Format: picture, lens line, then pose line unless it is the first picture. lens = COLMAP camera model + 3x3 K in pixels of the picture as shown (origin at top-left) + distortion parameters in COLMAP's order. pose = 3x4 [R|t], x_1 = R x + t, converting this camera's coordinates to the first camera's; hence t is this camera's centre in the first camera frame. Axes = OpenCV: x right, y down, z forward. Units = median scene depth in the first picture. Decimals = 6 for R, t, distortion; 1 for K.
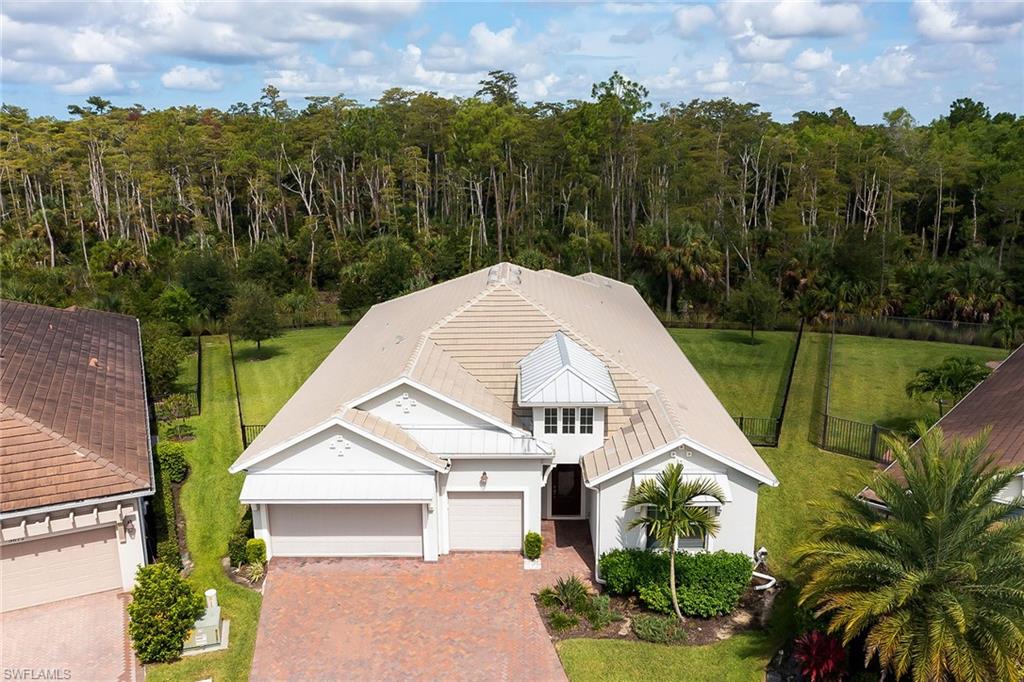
lens RADIAL K [[842.6, 0, 513.7], [0, 842.6, 336.0], [0, 0, 1]] dist [0.004399, 0.006475]
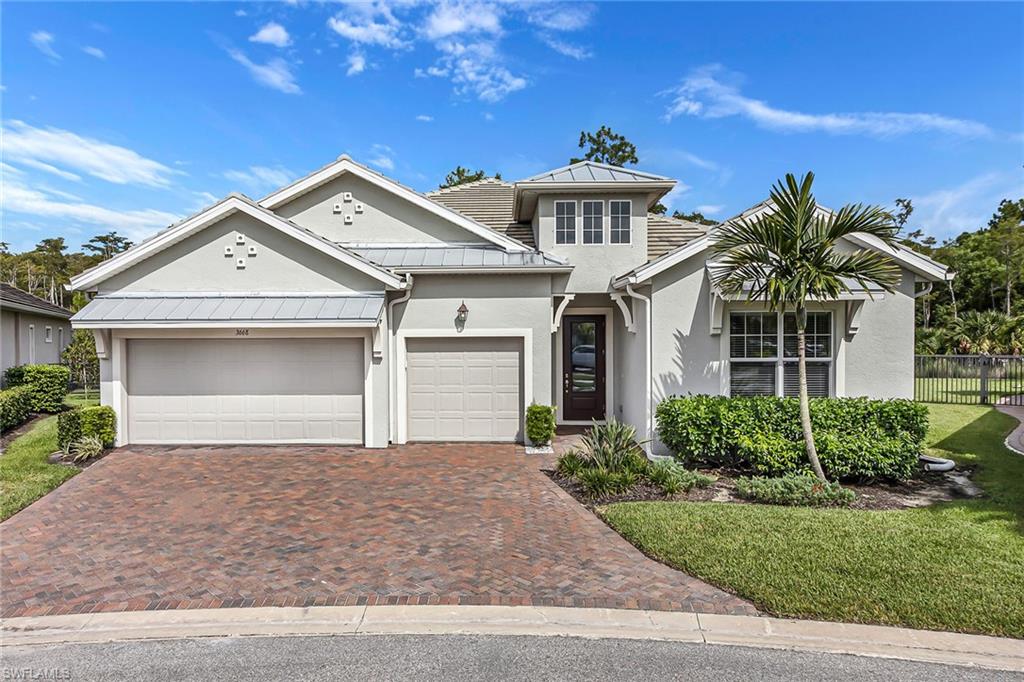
lens RADIAL K [[744.2, 0, 481.7], [0, 744.2, 314.7], [0, 0, 1]] dist [0.007006, -0.000178]
pose [[0.999802, 0.003679, -0.019554, -0.009432], [-0.007942, 0.974867, -0.222644, 0.298790], [0.018243, 0.222755, 0.974704, 0.449519]]
